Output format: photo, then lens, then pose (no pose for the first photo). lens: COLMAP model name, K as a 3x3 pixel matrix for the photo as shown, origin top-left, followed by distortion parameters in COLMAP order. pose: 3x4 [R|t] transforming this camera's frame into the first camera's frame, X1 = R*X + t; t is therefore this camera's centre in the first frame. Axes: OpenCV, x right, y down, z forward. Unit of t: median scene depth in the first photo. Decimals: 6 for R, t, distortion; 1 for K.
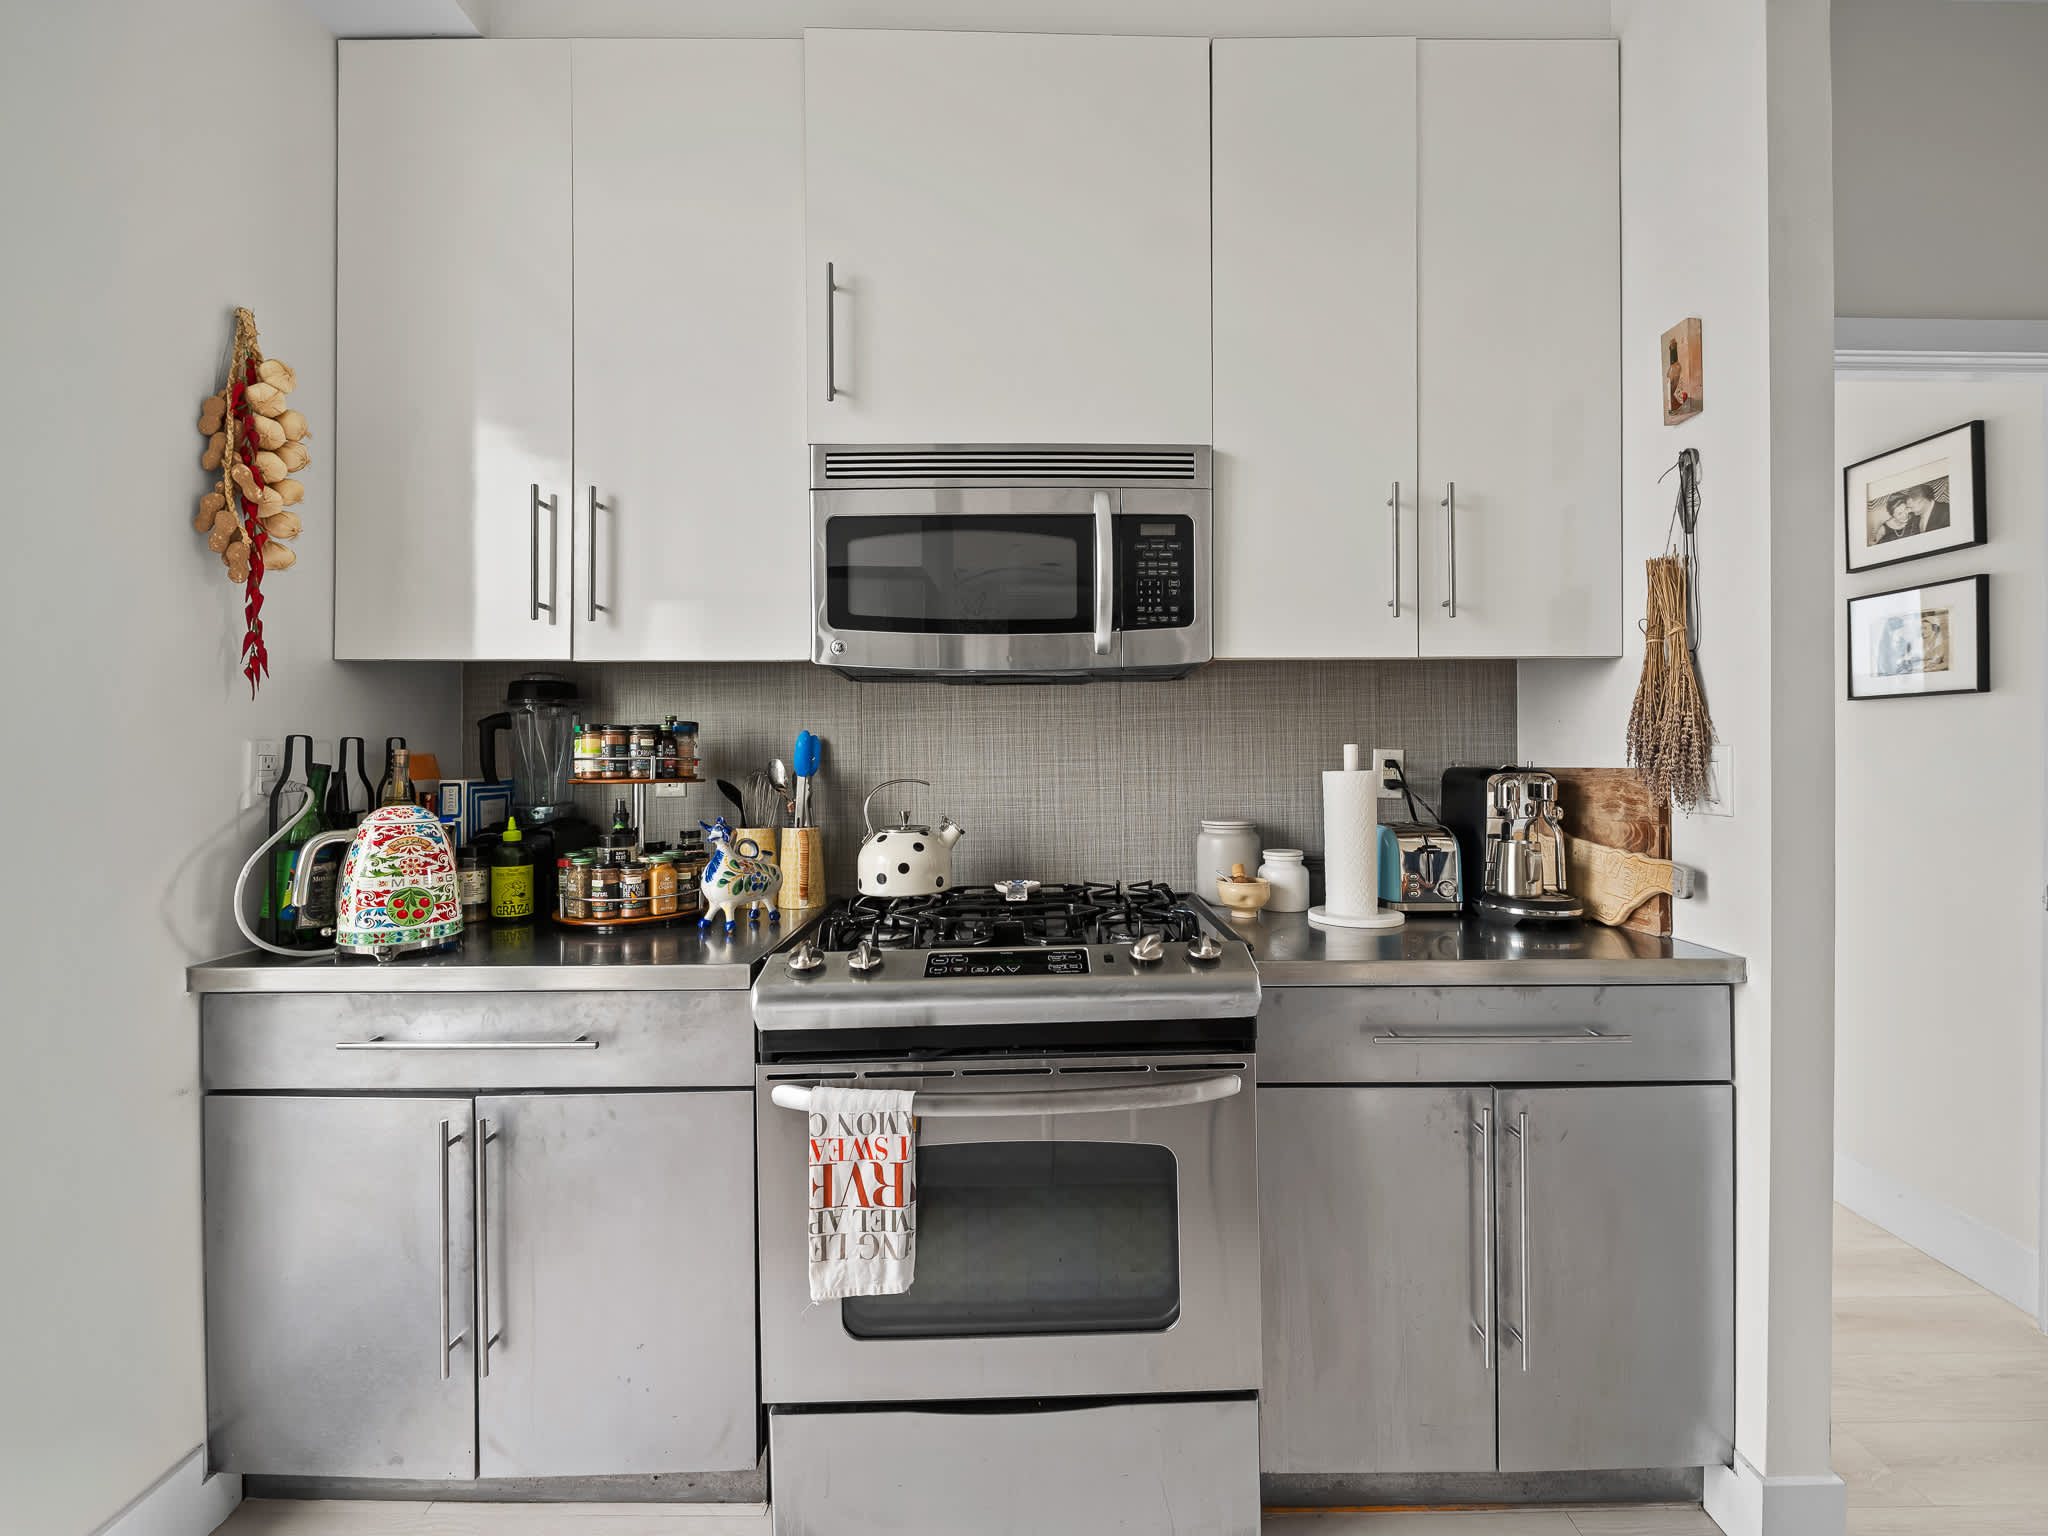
lens RADIAL K [[837.5, 0, 1044.1], [0, 837.5, 755.2], [0, 0, 1]] dist [-0.000921, -0.000481]
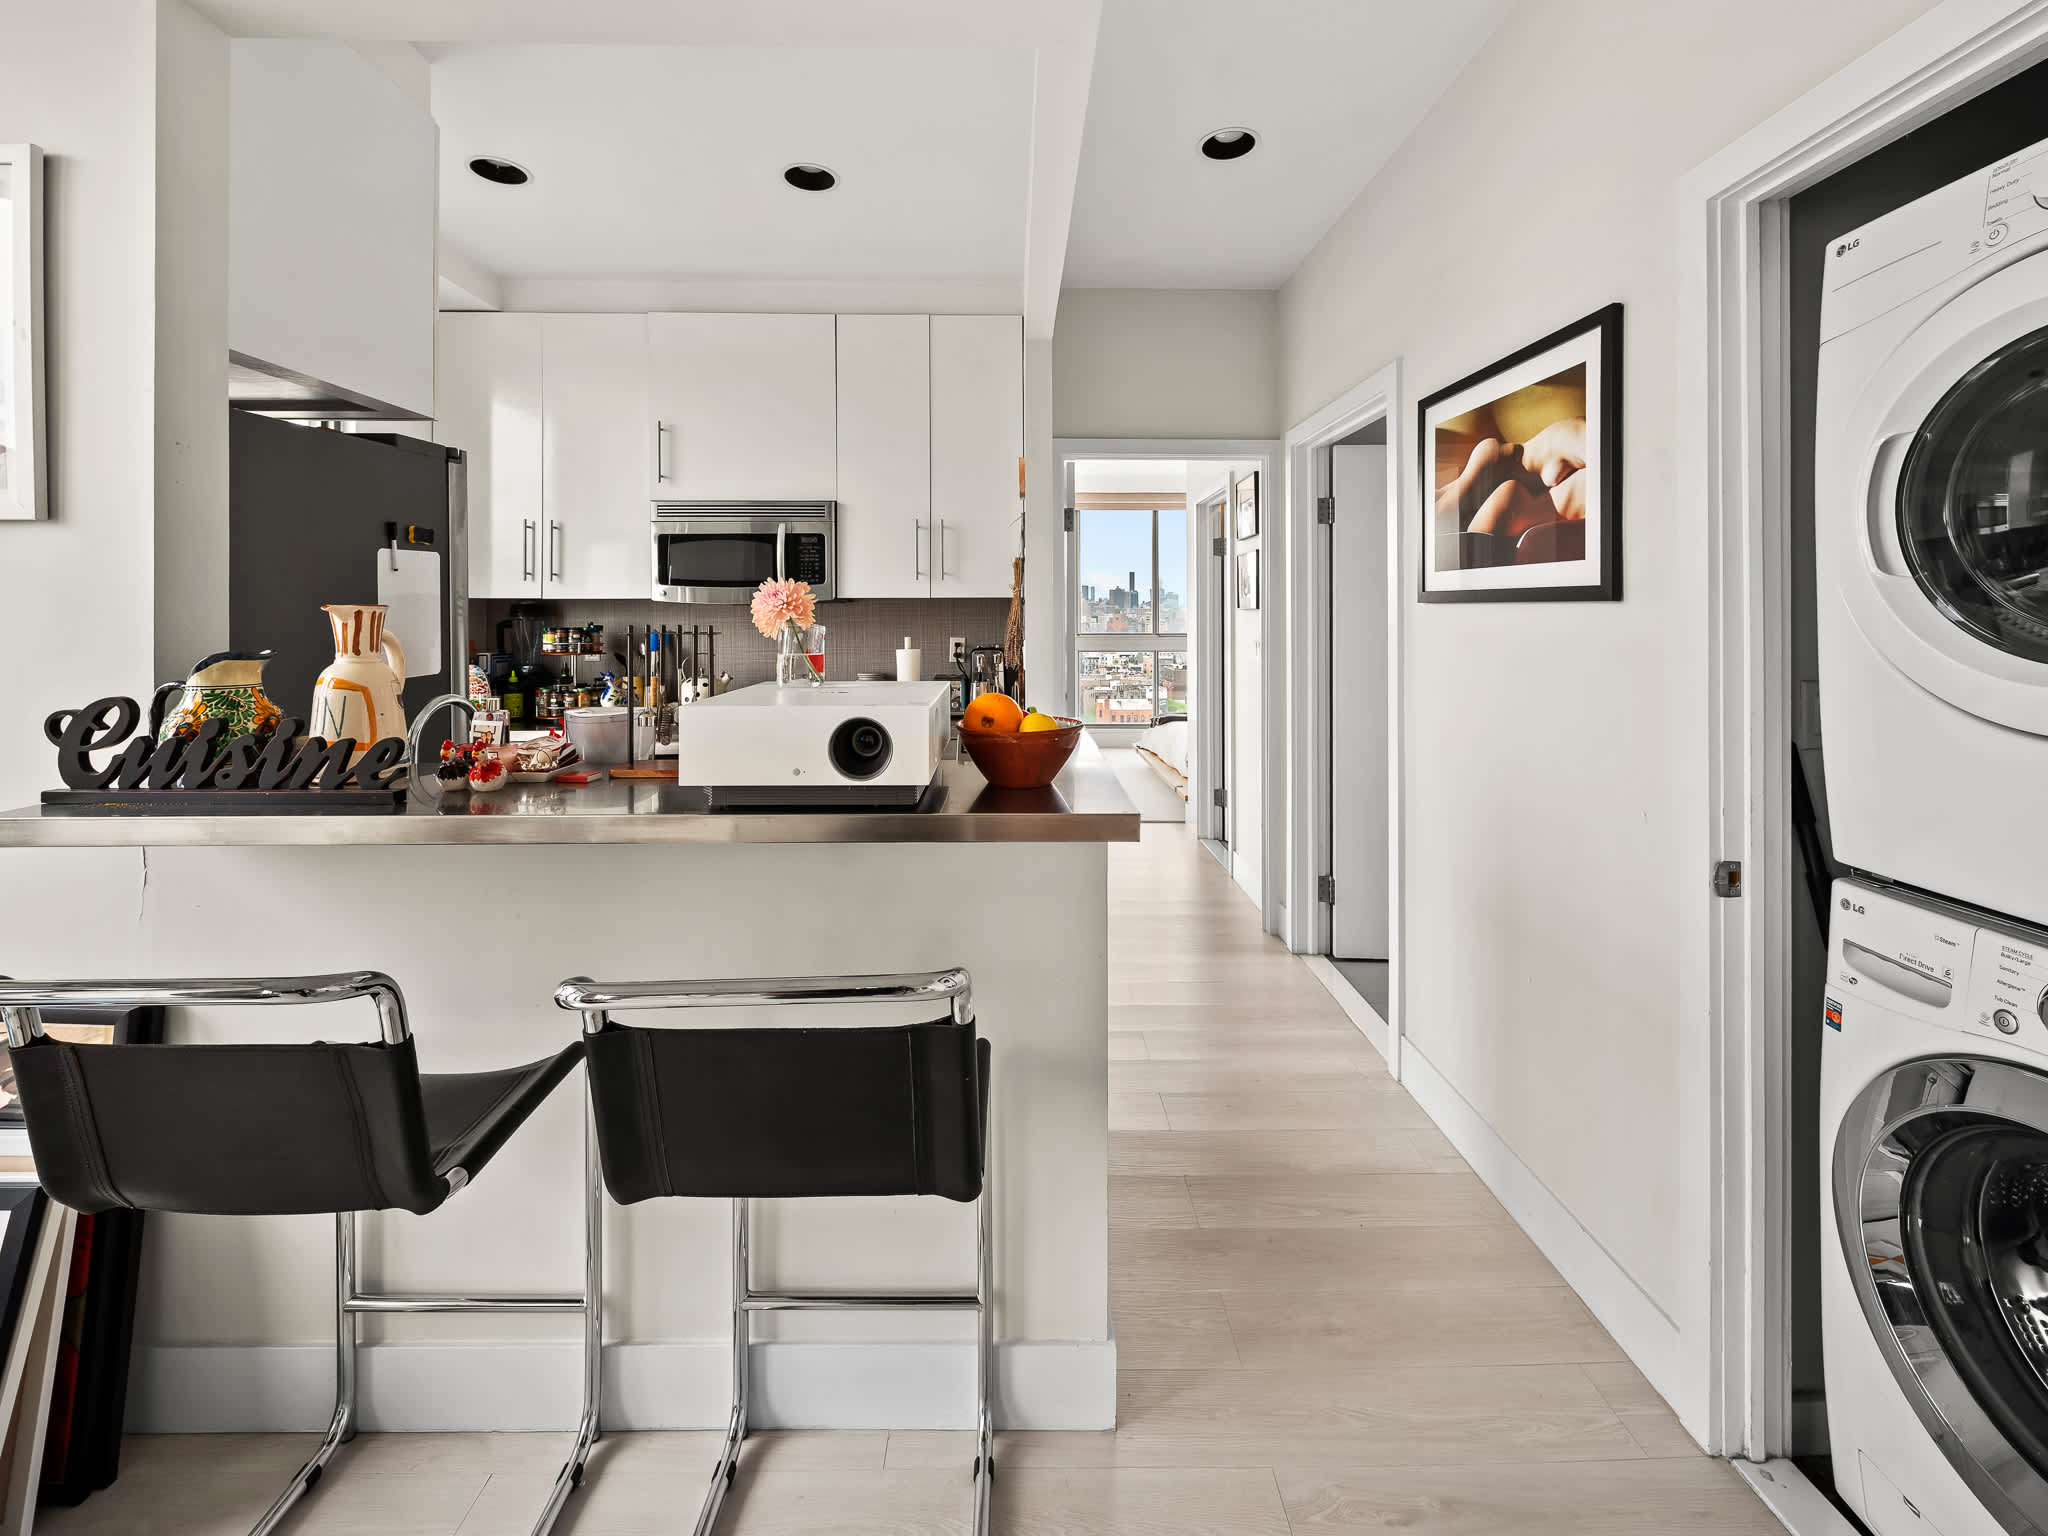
lens RADIAL K [[847.7, 0, 1029.2], [0, 847.7, 616.8], [0, 0, 1]] dist [0.001531, -0.002752]
pose [[0.999980, 0.001443, 0.006163, 0.689666], [-0.001430, 0.999997, -0.002025, -0.062728], [-0.006166, 0.002017, 0.999979, -1.212360]]
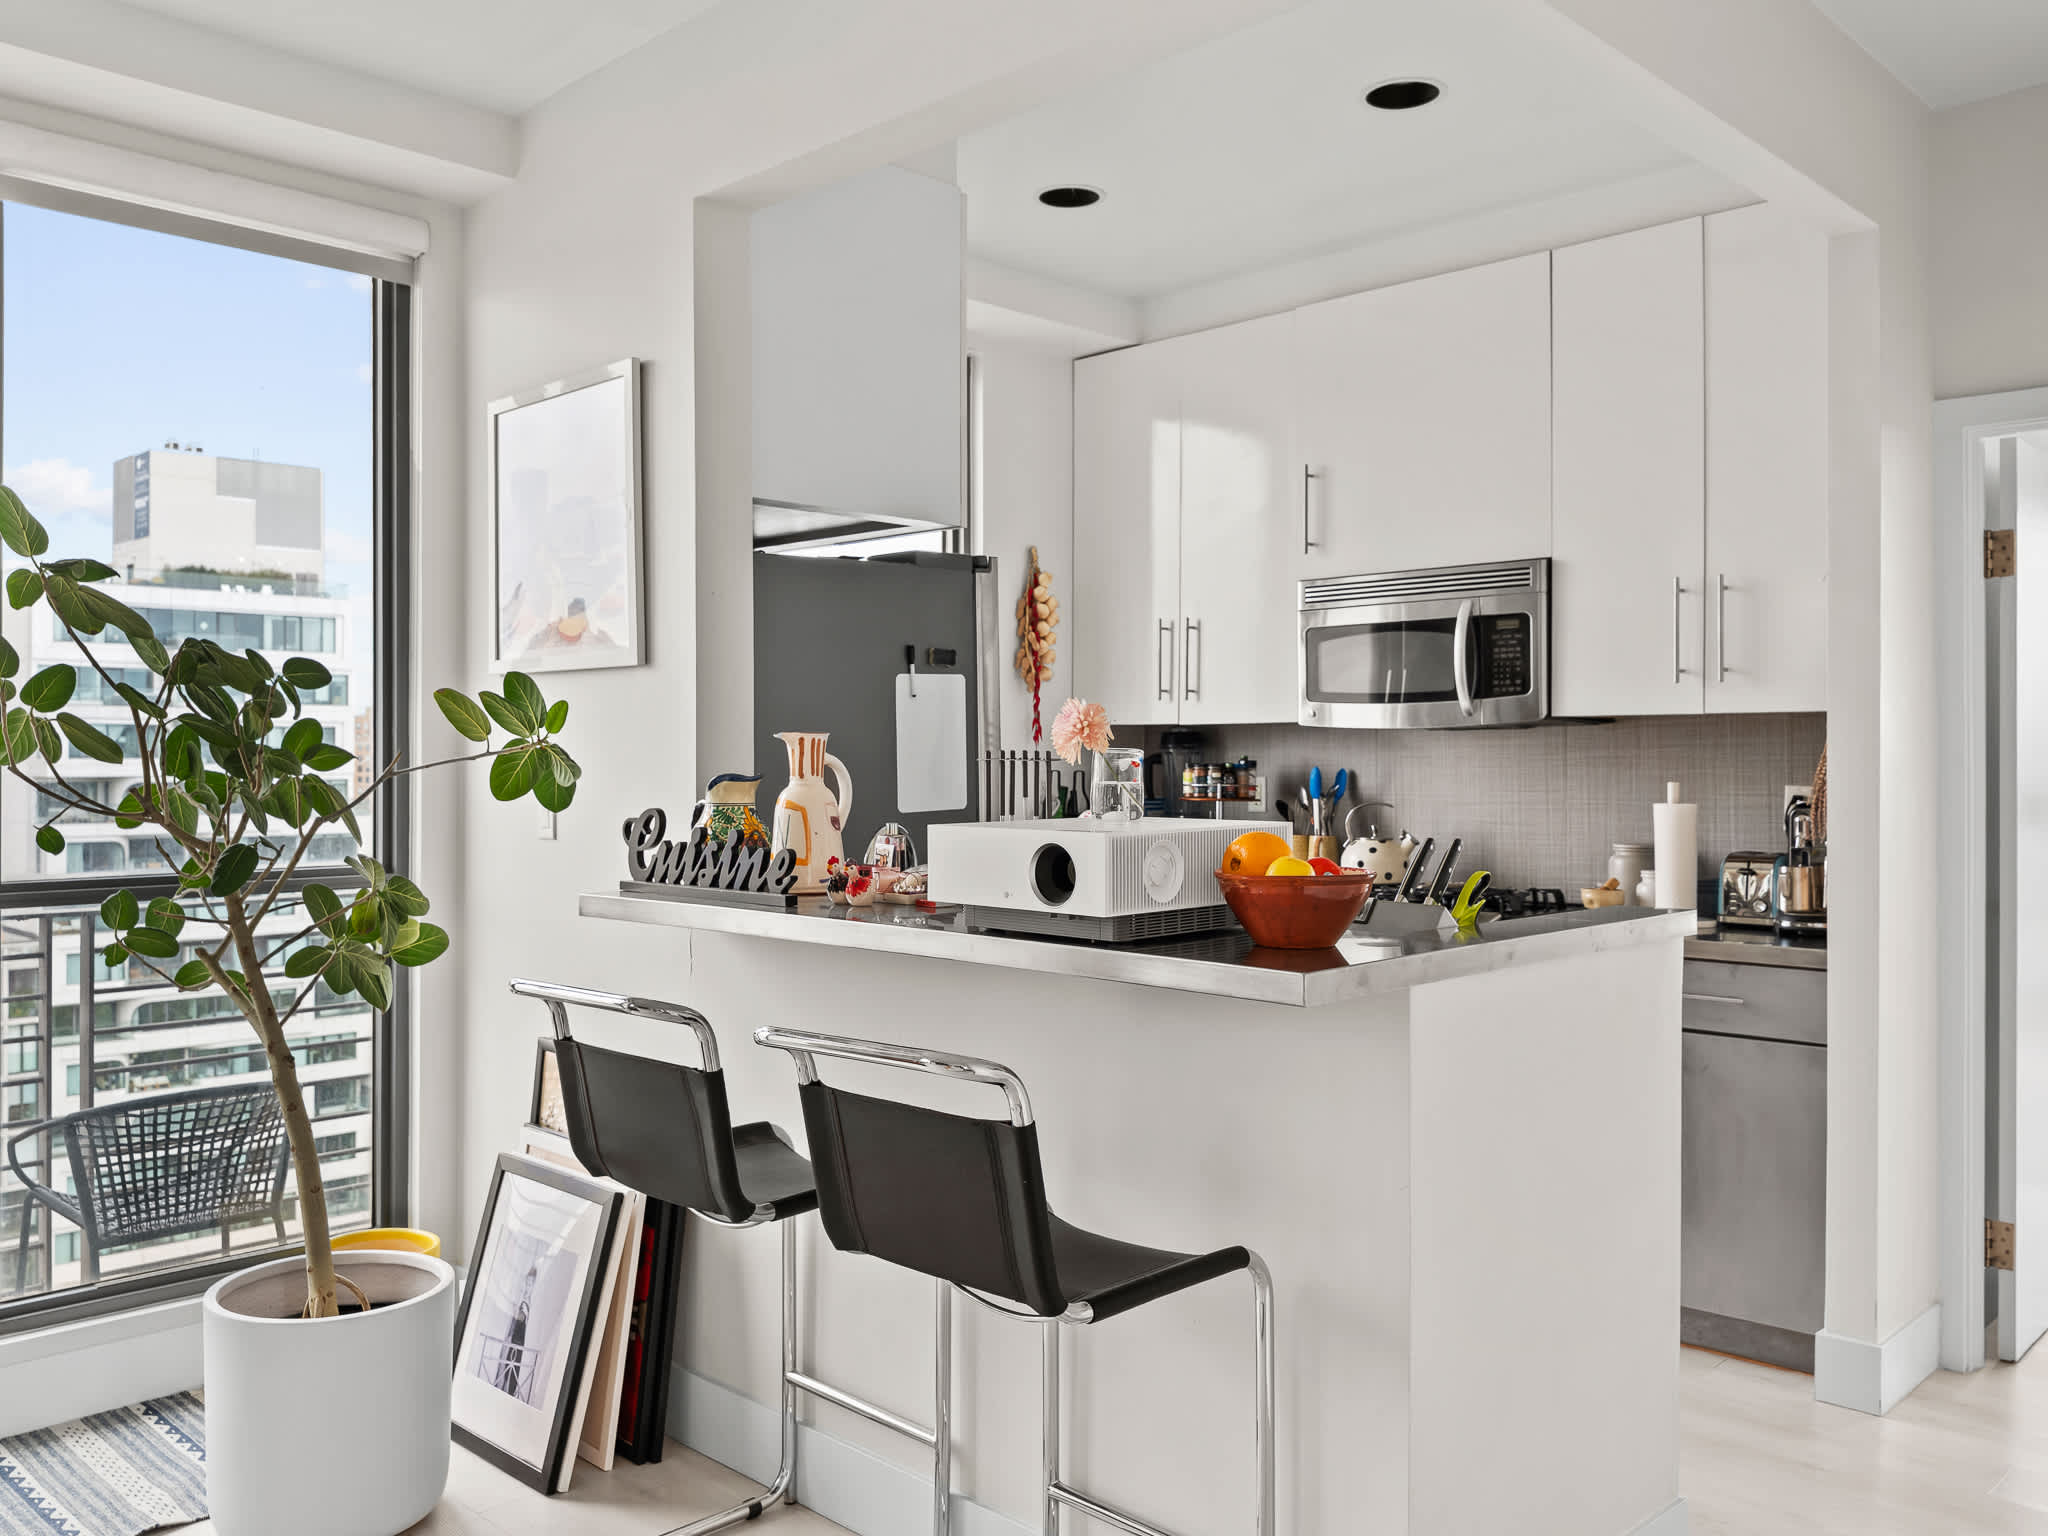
lens RADIAL K [[1672.1, 0, 1029.6], [0, 1672.1, 762.7], [0, 0, 1]] dist [0.098824, -0.186077]
pose [[0.705593, 0.004676, -0.708602, 1.517442], [-0.003097, 0.999989, 0.003515, -0.048947], [0.708611, -0.000286, 0.705599, -1.478273]]
